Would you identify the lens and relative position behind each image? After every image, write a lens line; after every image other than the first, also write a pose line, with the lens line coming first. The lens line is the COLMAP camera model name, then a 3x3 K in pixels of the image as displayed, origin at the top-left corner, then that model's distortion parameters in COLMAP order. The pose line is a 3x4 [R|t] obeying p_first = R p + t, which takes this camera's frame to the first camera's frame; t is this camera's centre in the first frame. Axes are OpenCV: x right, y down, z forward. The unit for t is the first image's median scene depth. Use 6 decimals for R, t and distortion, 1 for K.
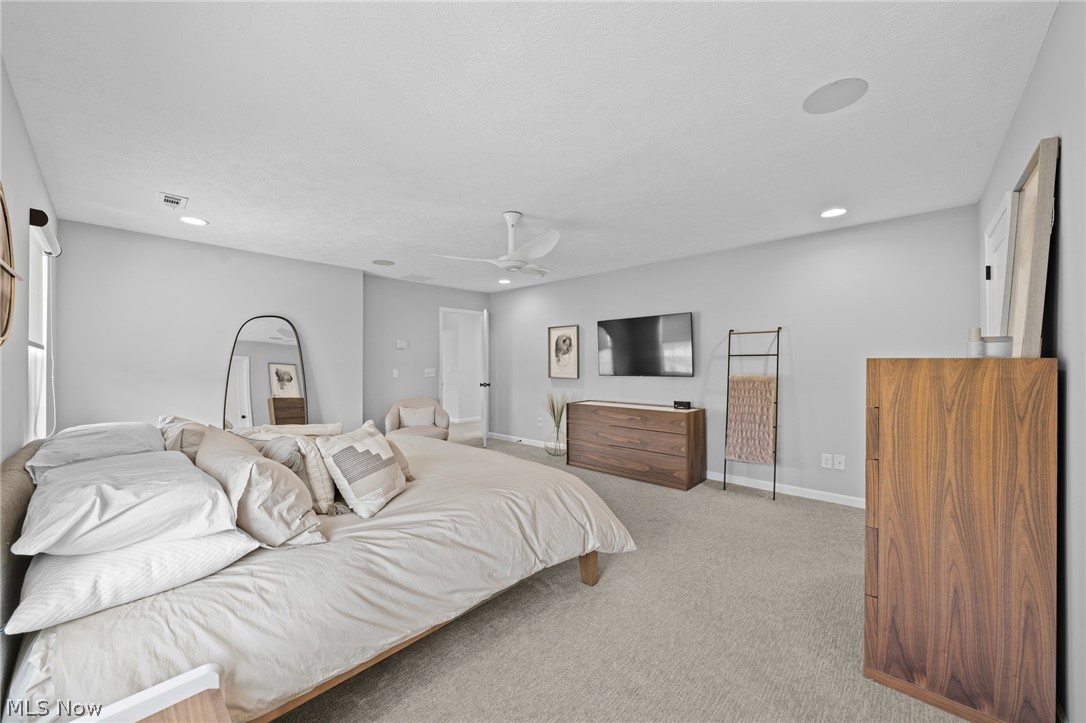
lens RADIAL K [[424.7, 0, 541.7], [0, 424.7, 364.0], [0, 0, 1]] dist [0.001699, 0.000055]
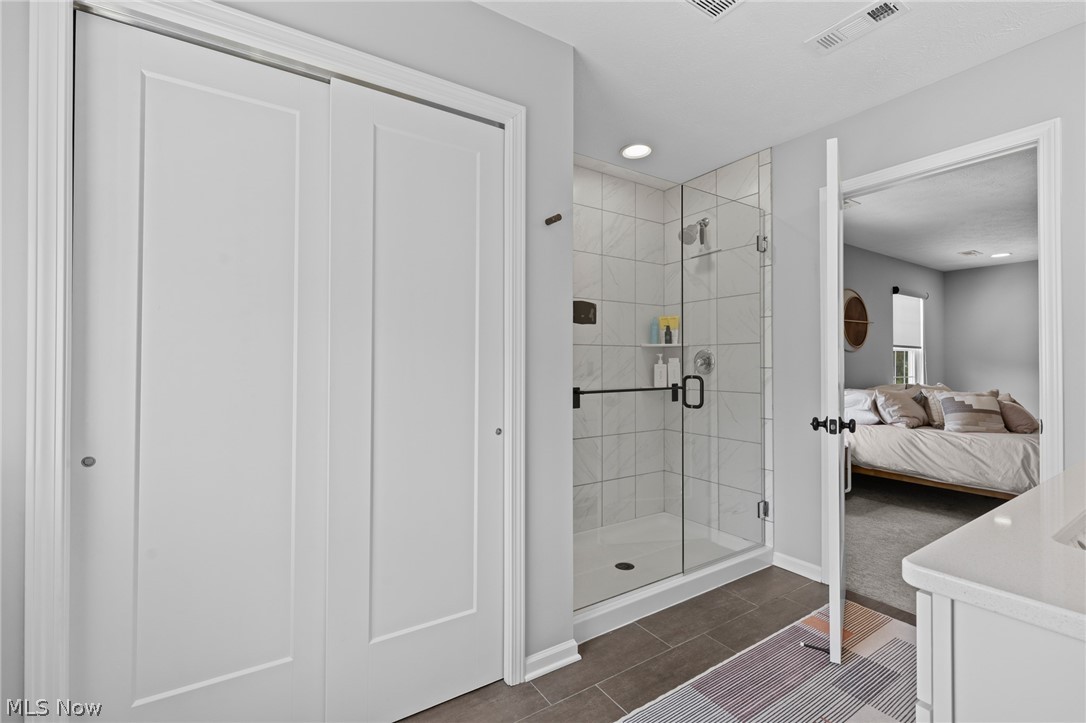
lens RADIAL K [[482.2, 0, 539.3], [0, 482.2, 358.6], [0, 0, 1]] dist [-0.001381, -0.001047]
pose [[-0.242063, 0.003724, -0.970253, 2.626135], [-0.005798, 0.999969, 0.005285, 0.021585], [0.970243, 0.006905, -0.242034, -0.355242]]
